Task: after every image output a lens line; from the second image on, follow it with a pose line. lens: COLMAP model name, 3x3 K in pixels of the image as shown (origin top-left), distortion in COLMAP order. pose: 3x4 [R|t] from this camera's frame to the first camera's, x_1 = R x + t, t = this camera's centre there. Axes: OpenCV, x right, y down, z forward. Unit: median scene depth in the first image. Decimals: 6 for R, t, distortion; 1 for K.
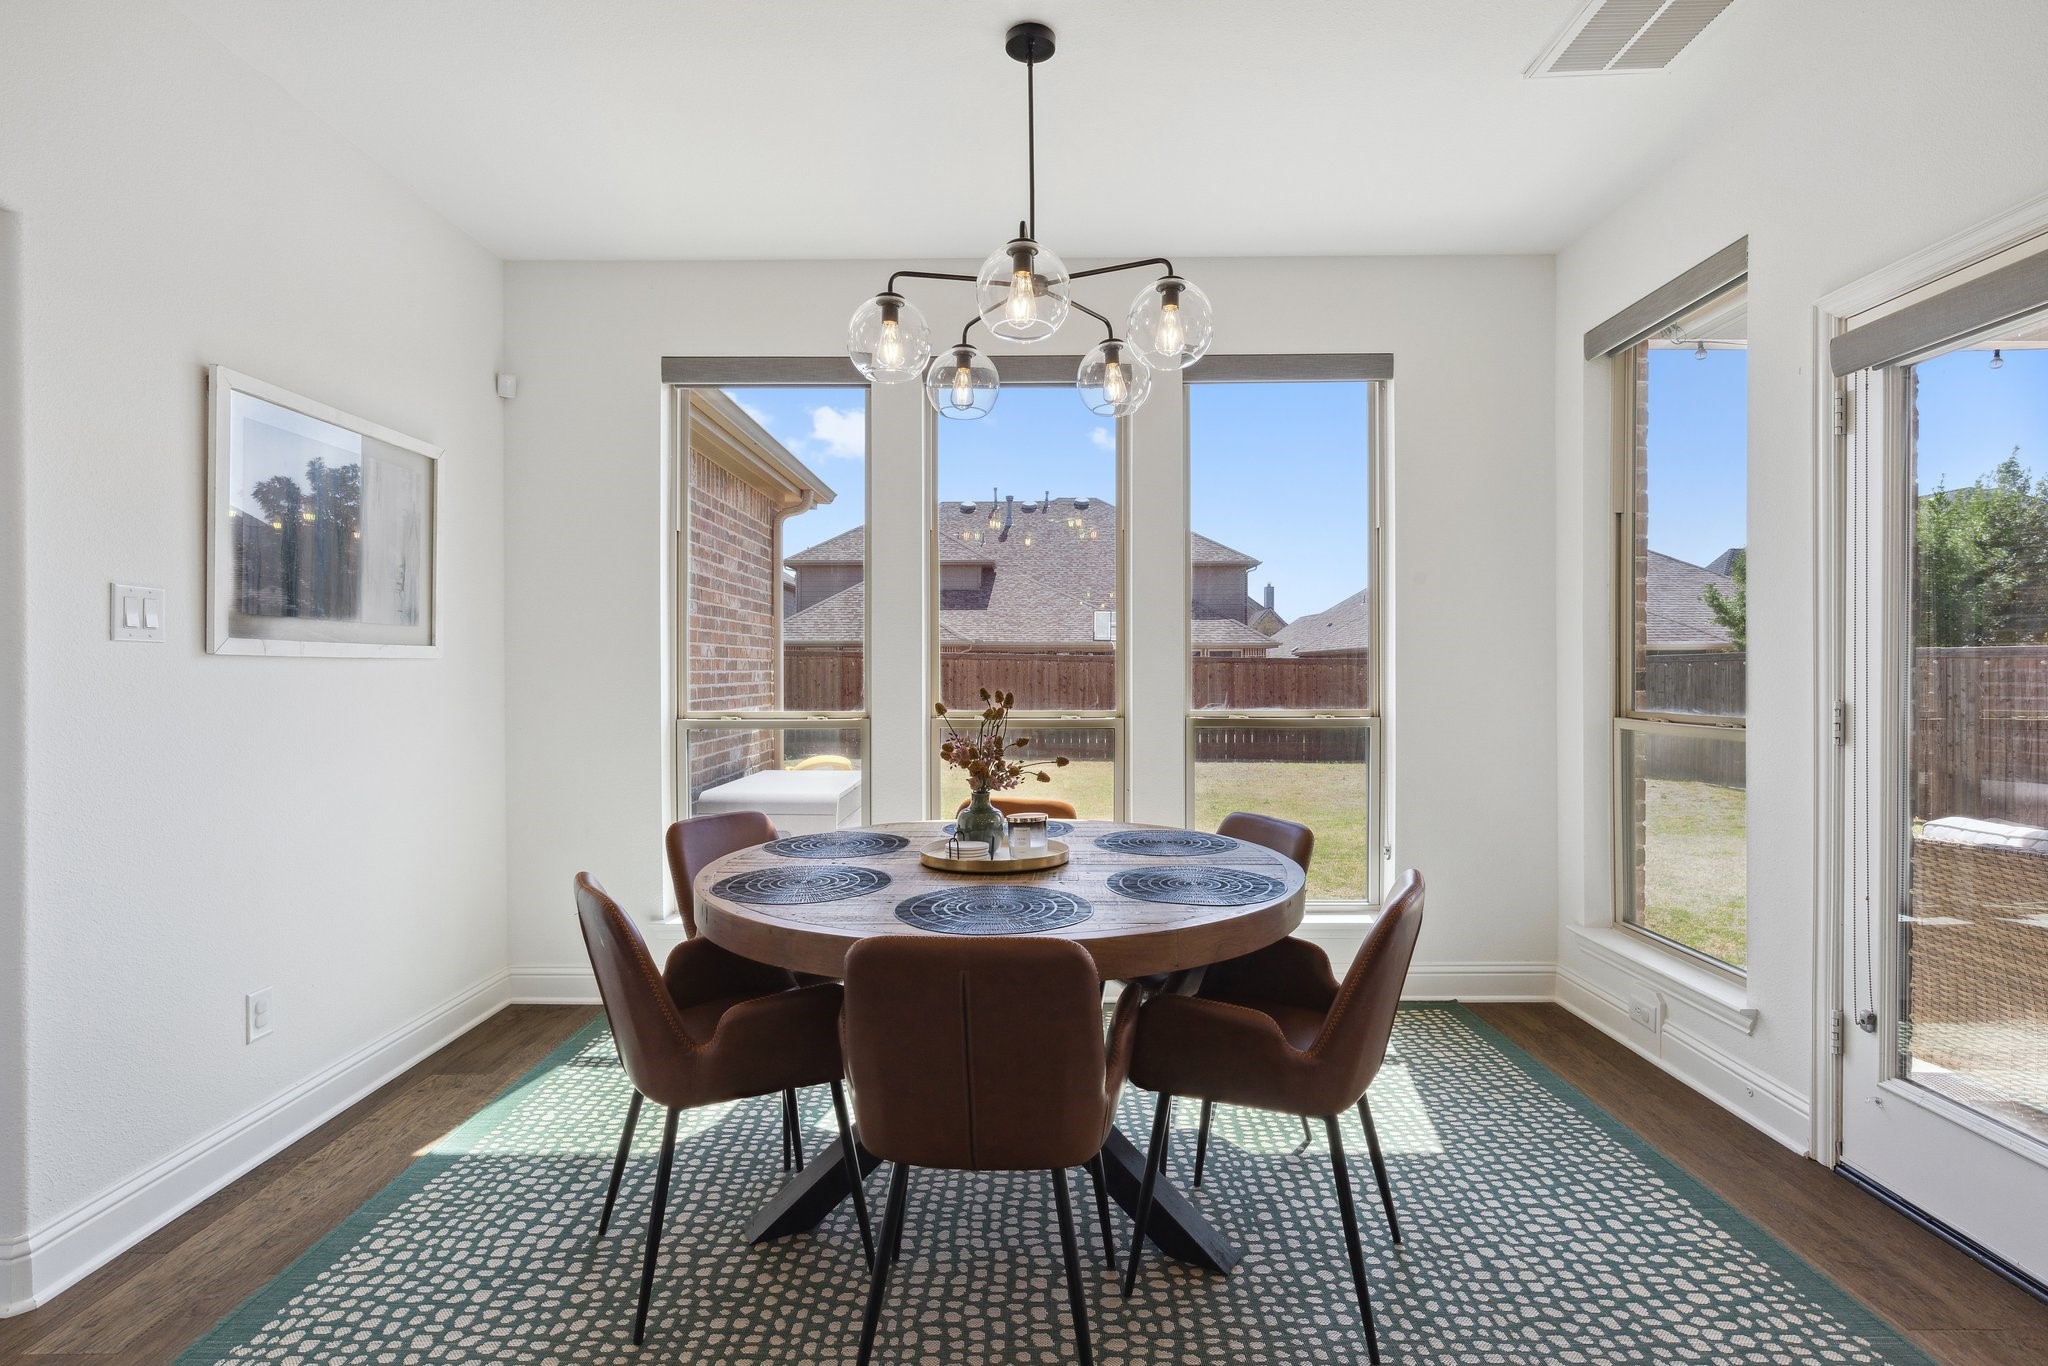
lens RADIAL K [[980.1, 0, 1024.2], [0, 980.1, 678.0], [0, 0, 1]] dist [0.000131, -0.001611]
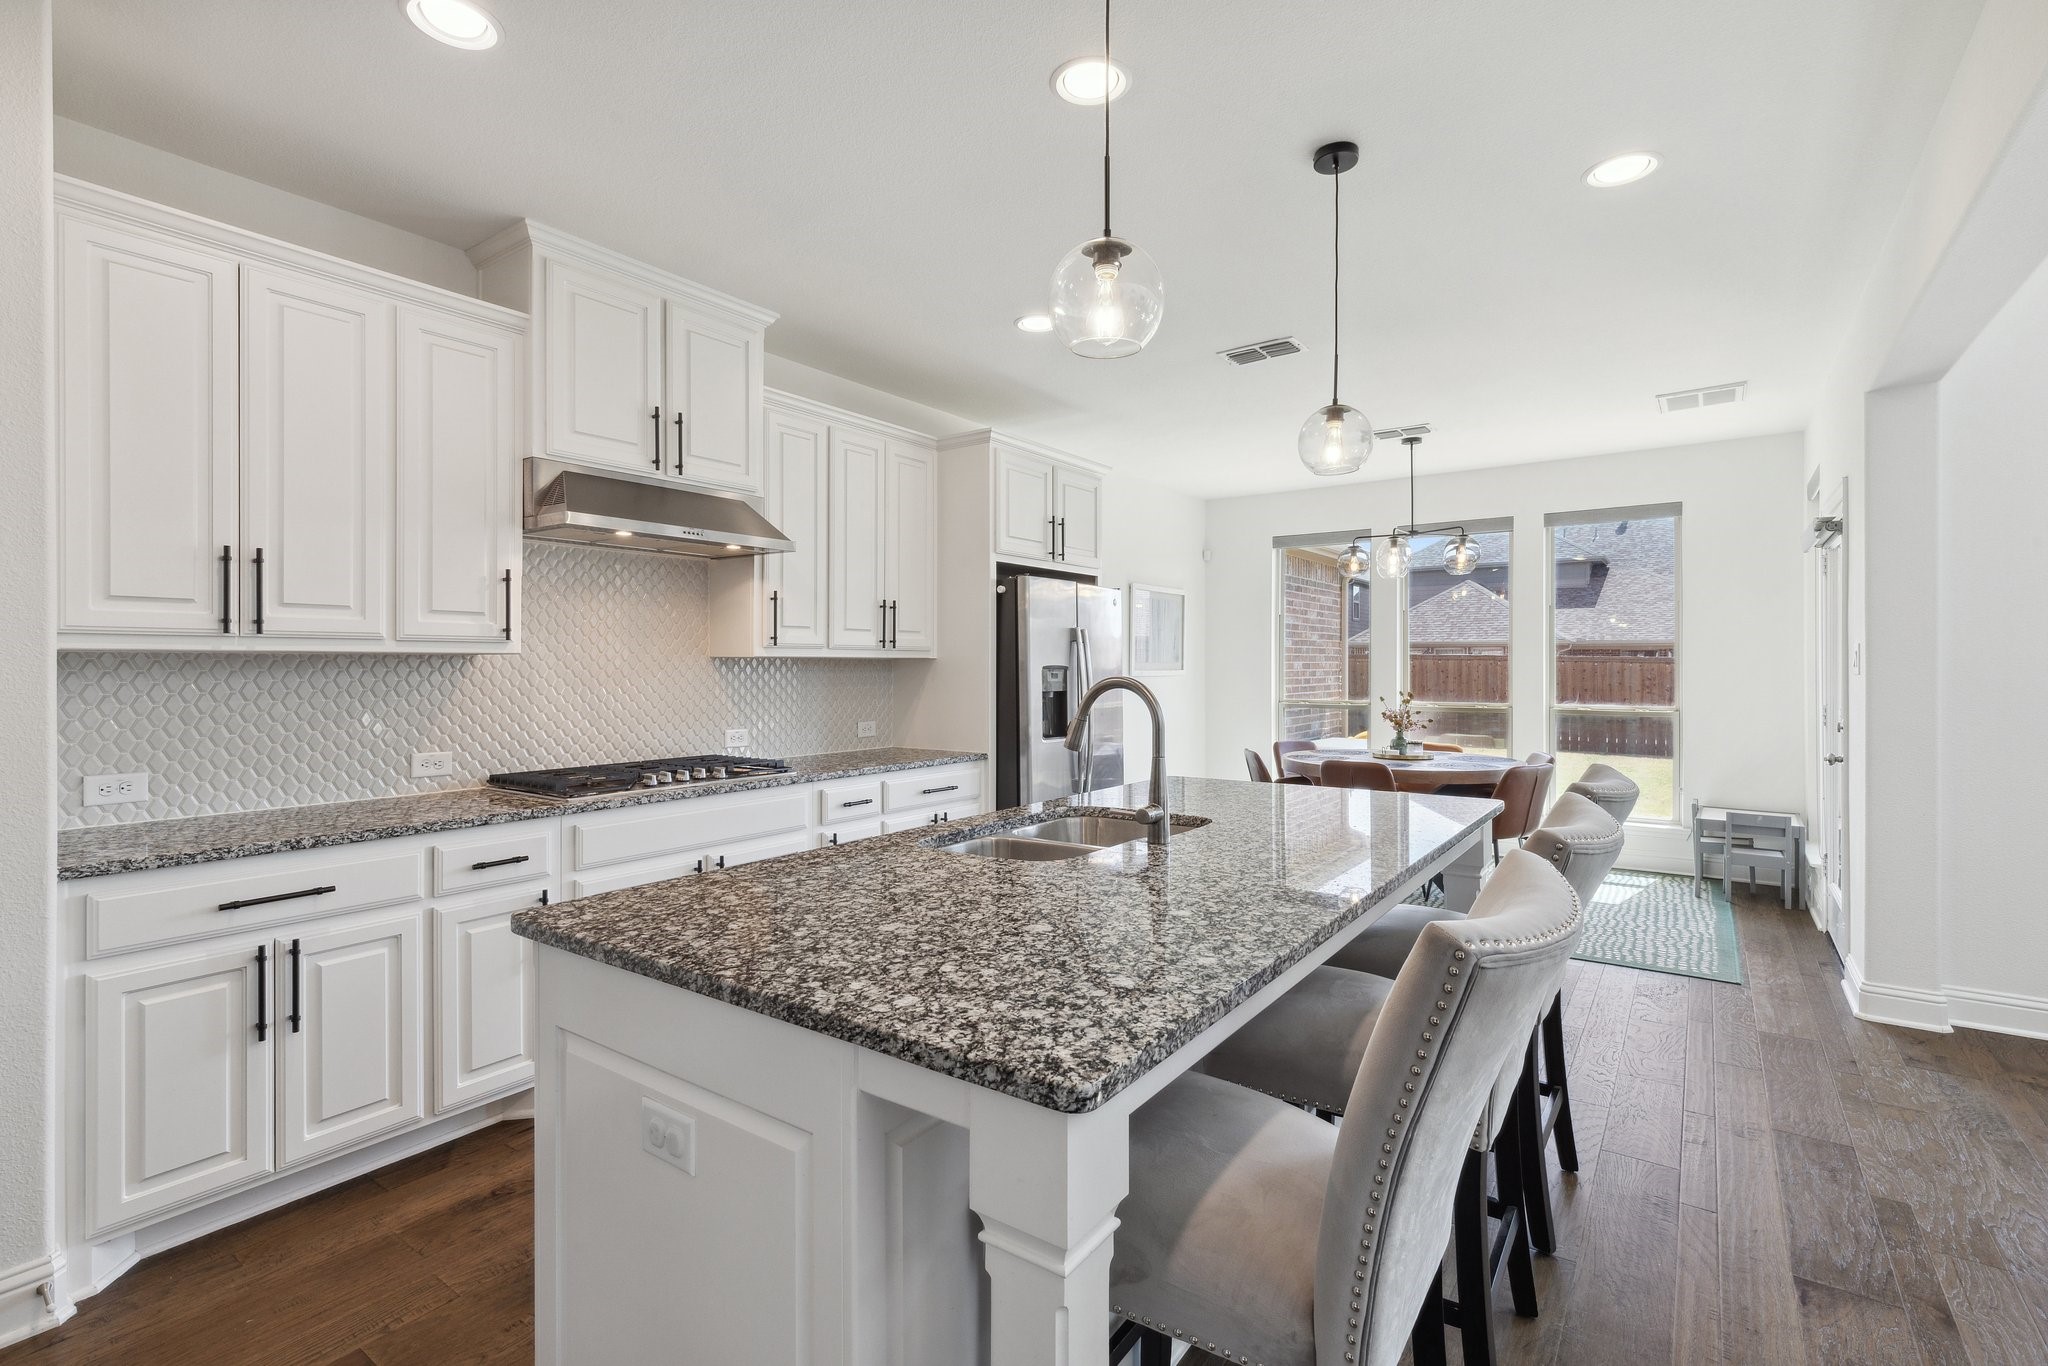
lens RADIAL K [[920.6, 0, 1004.4], [0, 920.6, 671.0], [0, 0, 1]] dist [0.009075, -0.000937]
pose [[0.802870, 0.003186, -0.596146, 0.221636], [-0.004196, 0.999991, -0.000306, -0.014218], [0.596140, 0.002747, 0.802876, -0.593807]]
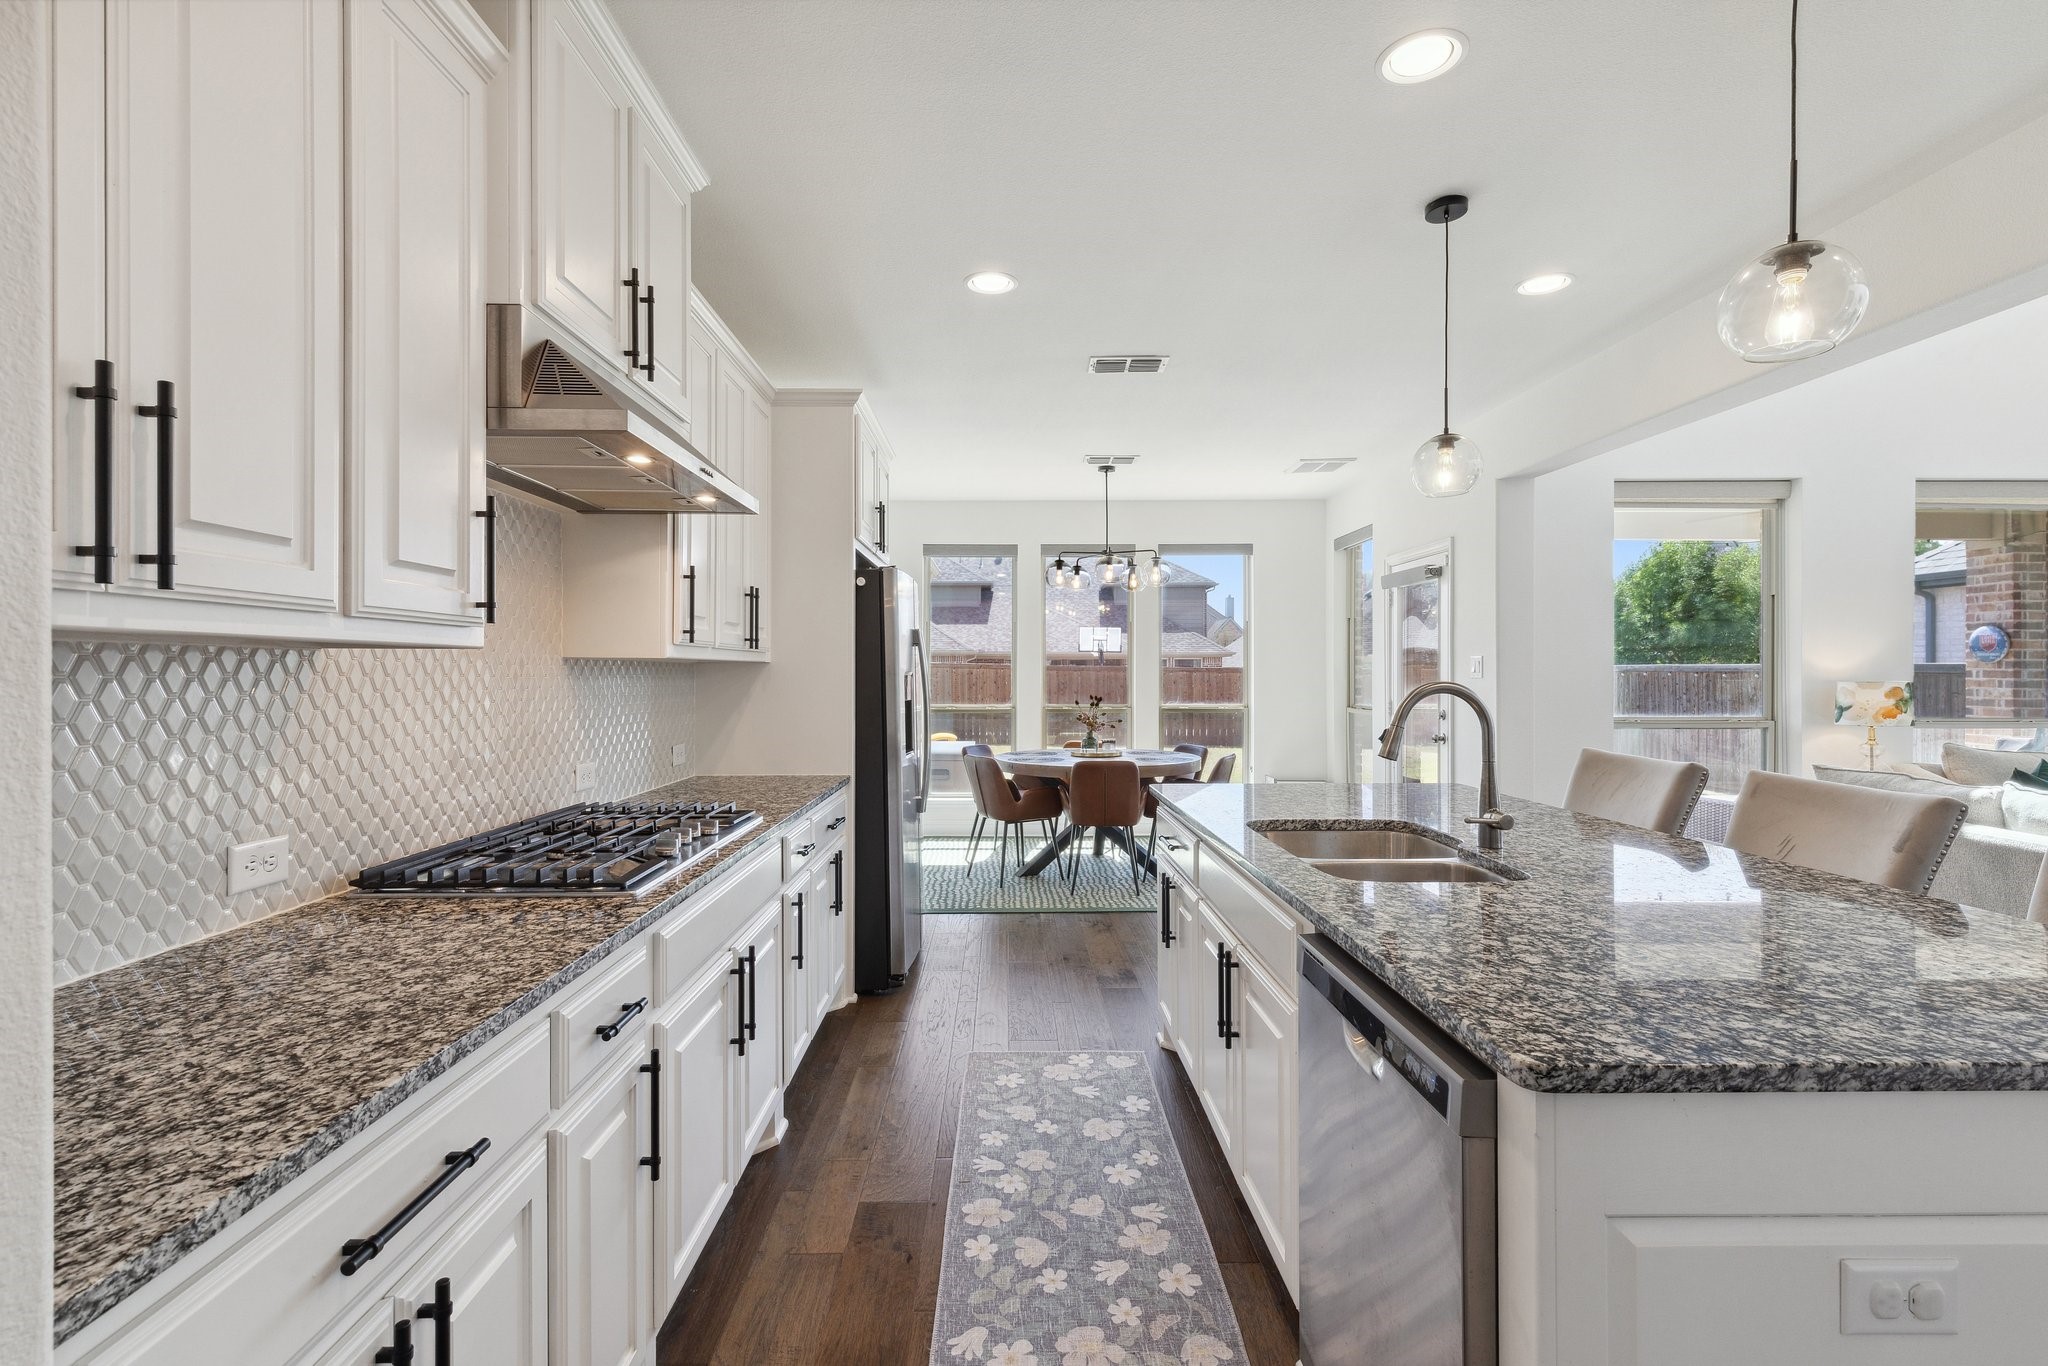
lens RADIAL K [[920.6, 0, 995.1], [0, 920.6, 676.1], [0, 0, 1]] dist [0.009075, -0.000937]
pose [[0.999972, 0.000034, -0.007449, -0.112024], [-0.000064, 0.999992, -0.004084, -0.012815], [0.007448, 0.004084, 0.999964, -0.628496]]
